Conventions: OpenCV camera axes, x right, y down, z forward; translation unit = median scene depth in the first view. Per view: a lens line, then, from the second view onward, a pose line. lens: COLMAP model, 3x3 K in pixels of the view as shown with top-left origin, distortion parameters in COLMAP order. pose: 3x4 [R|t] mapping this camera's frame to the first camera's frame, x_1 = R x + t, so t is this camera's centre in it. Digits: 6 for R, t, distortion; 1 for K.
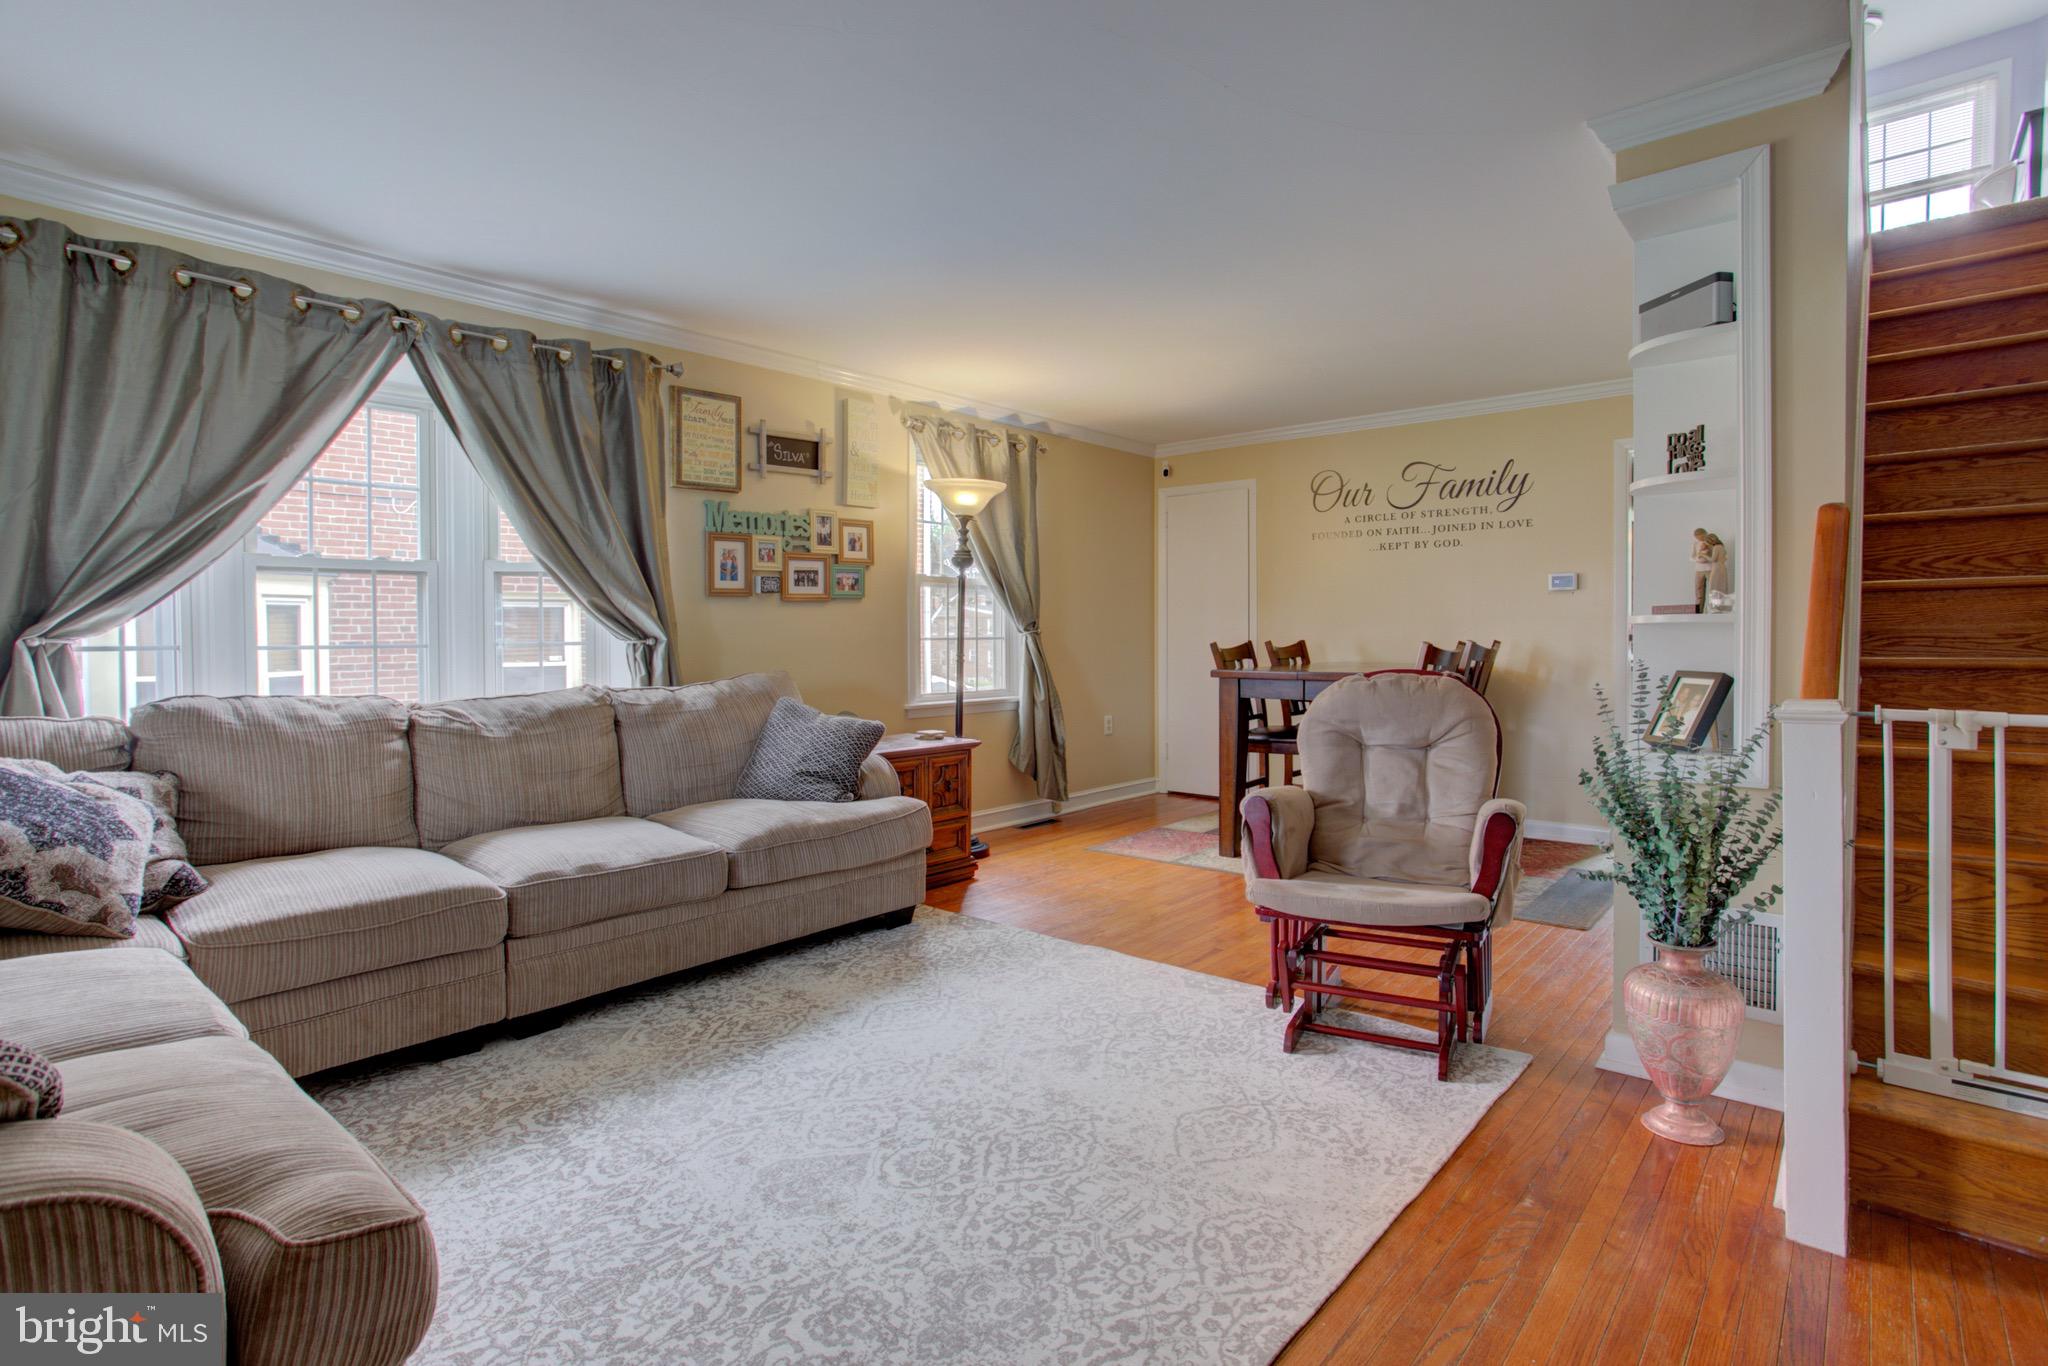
lens RADIAL K [[1007.4, 0, 1021.9], [0, 1007.4, 635.4], [0, 0, 1]] dist [-0.056248, 0.032764]
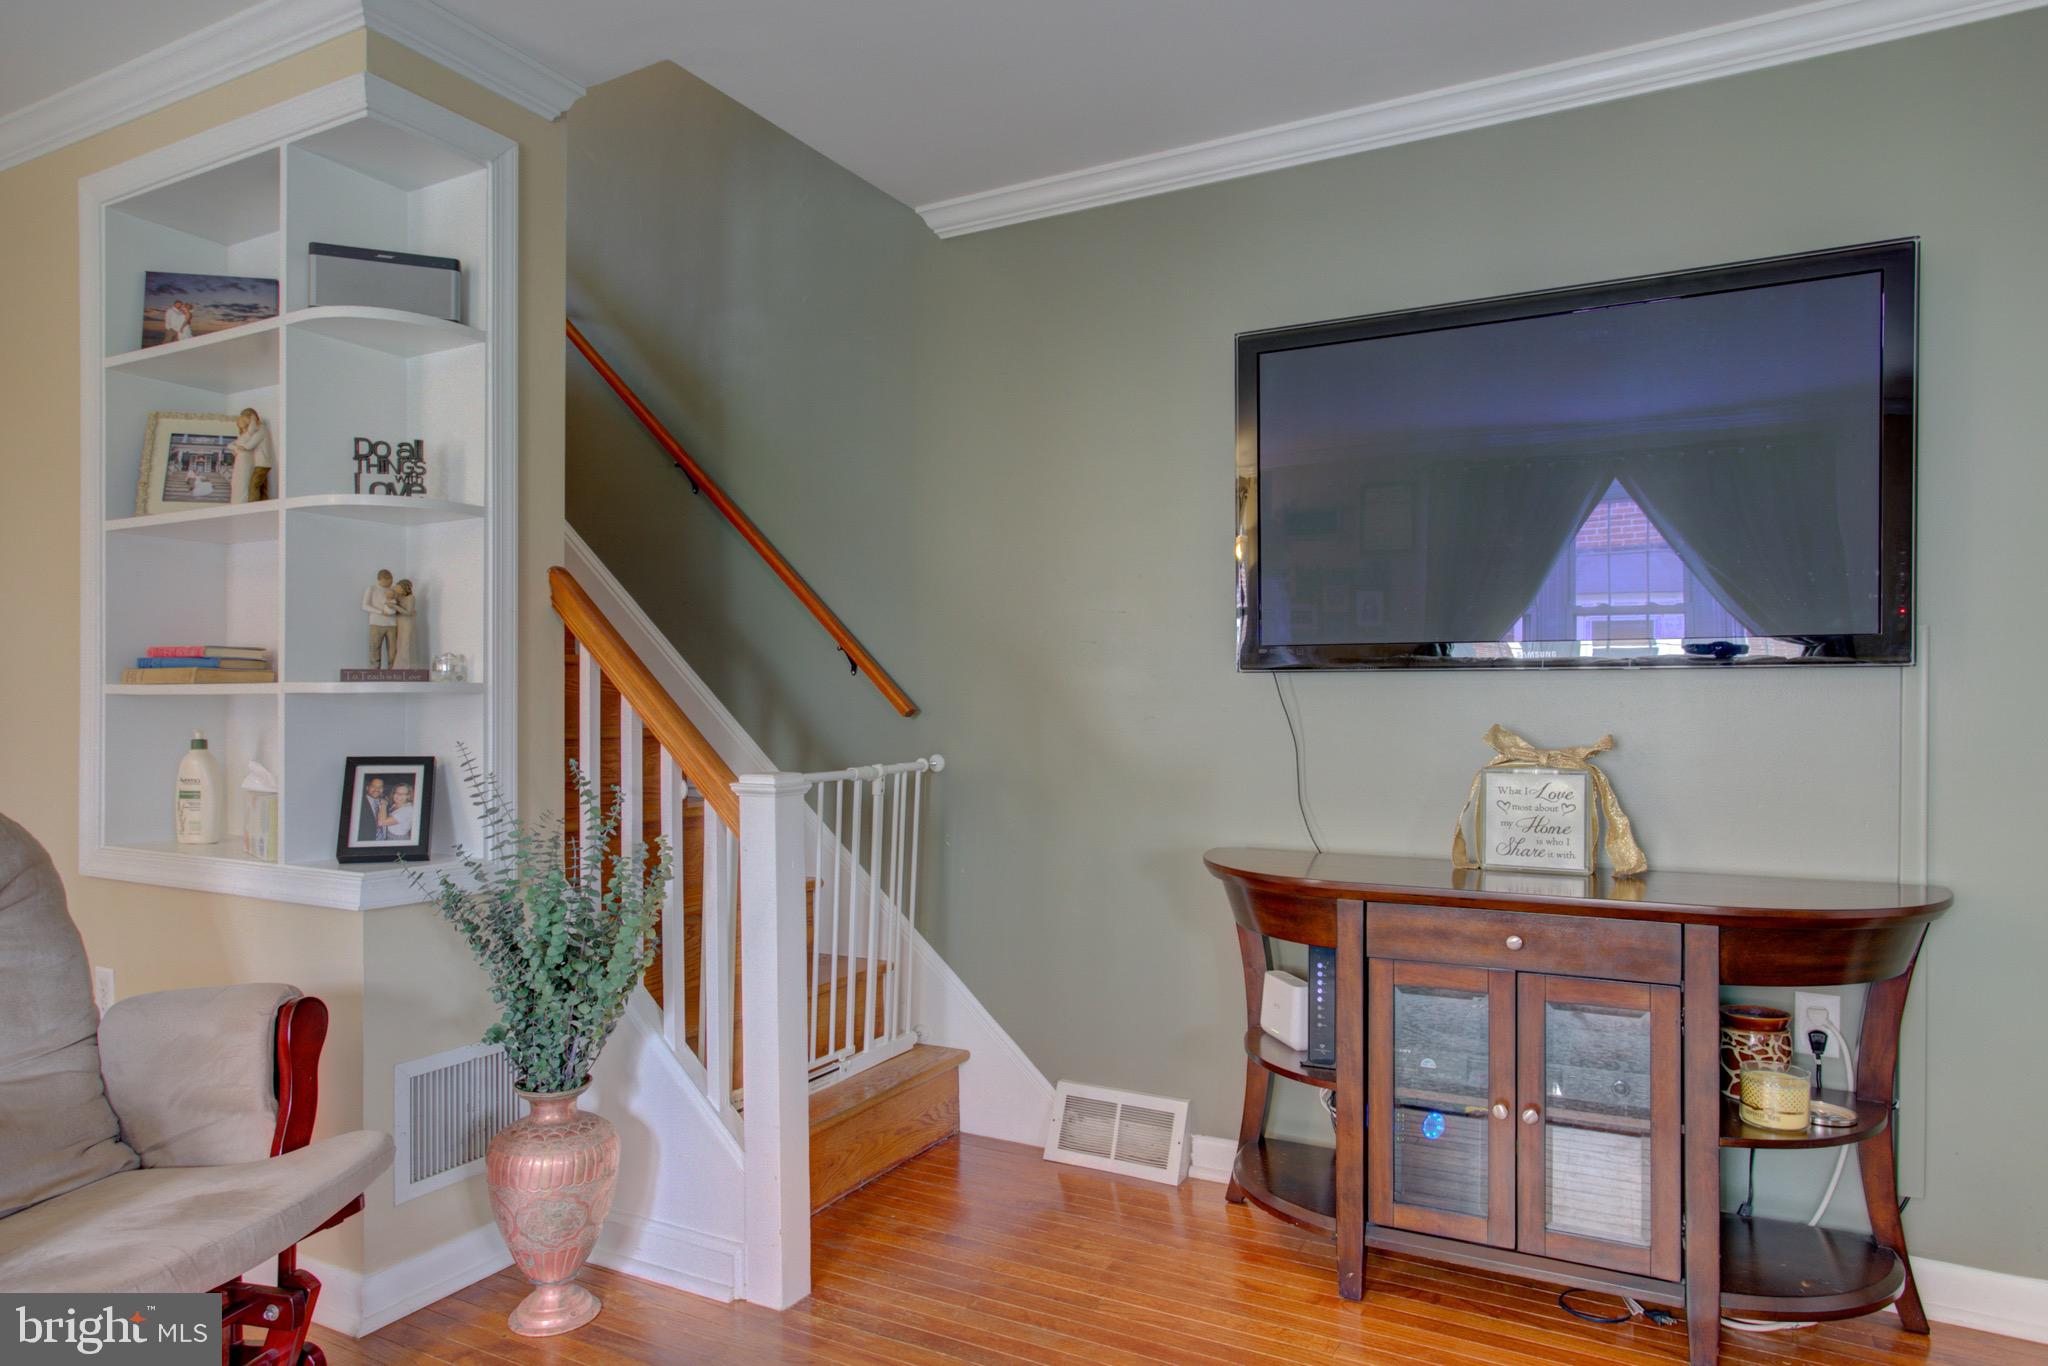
lens RADIAL K [[1225.4, 0, 1024.8], [0, 1225.4, 695.0], [0, 0, 1]] dist [-0.045002, 0.048099]
pose [[-0.227436, 0.007861, 0.973761, -0.377407], [-0.000575, 0.999966, -0.008207, -0.004225], [-0.973793, -0.002427, -0.227424, 0.795231]]
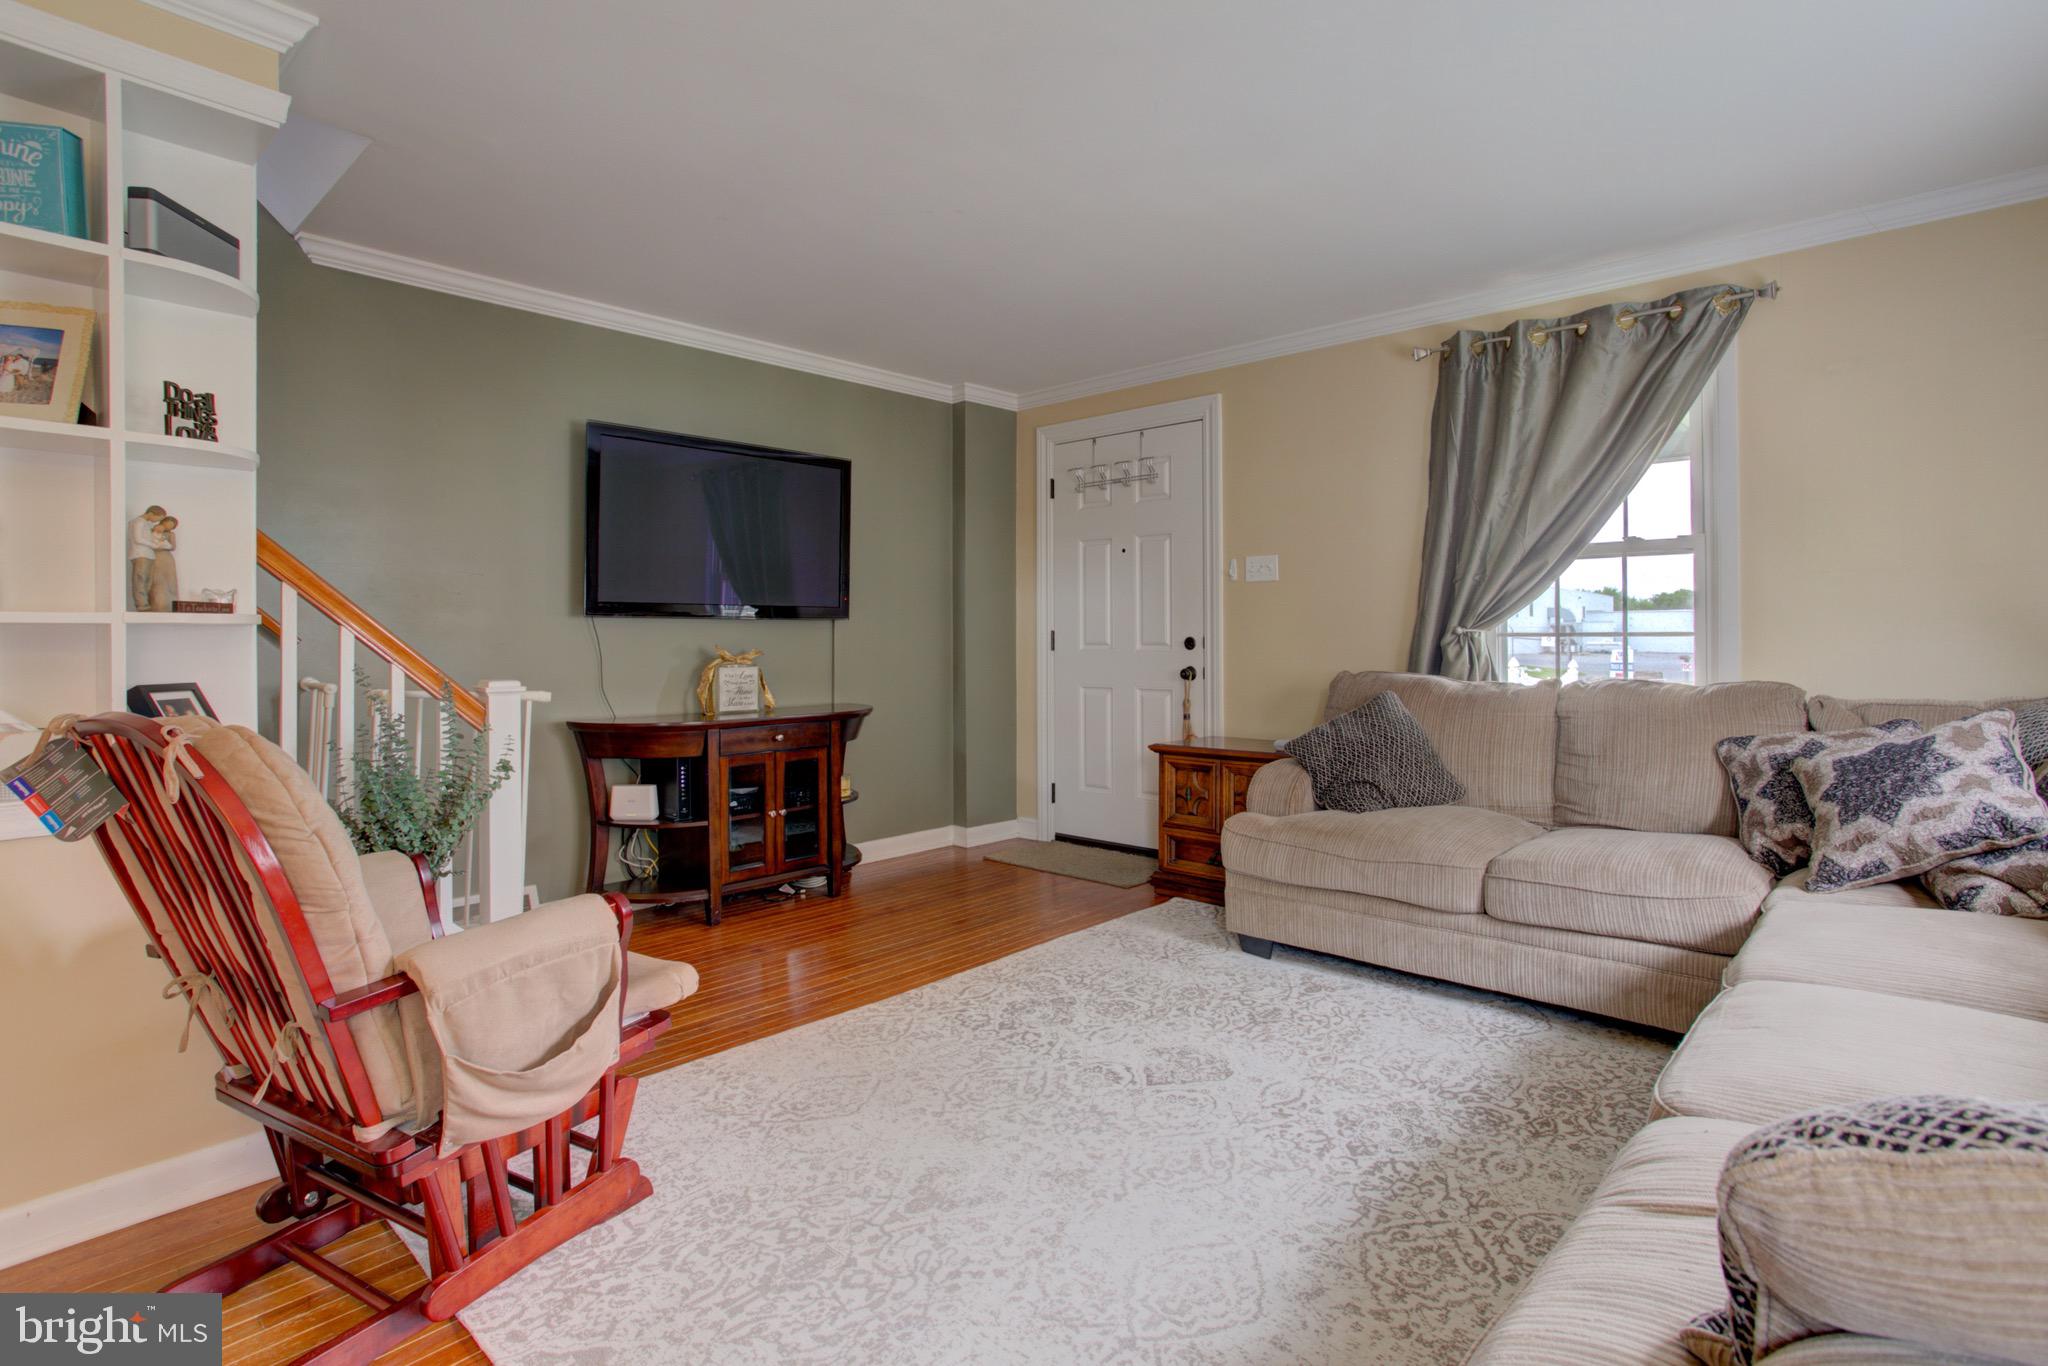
lens RADIAL K [[1007.4, 0, 1021.9], [0, 1007.4, 635.4], [0, 0, 1]] dist [-0.056248, 0.032764]
pose [[-0.999444, 0.011755, 0.031188, -0.045714], [0.011650, 0.999926, -0.003553, 0.008394], [-0.031227, -0.003188, -0.999507, 1.946454]]
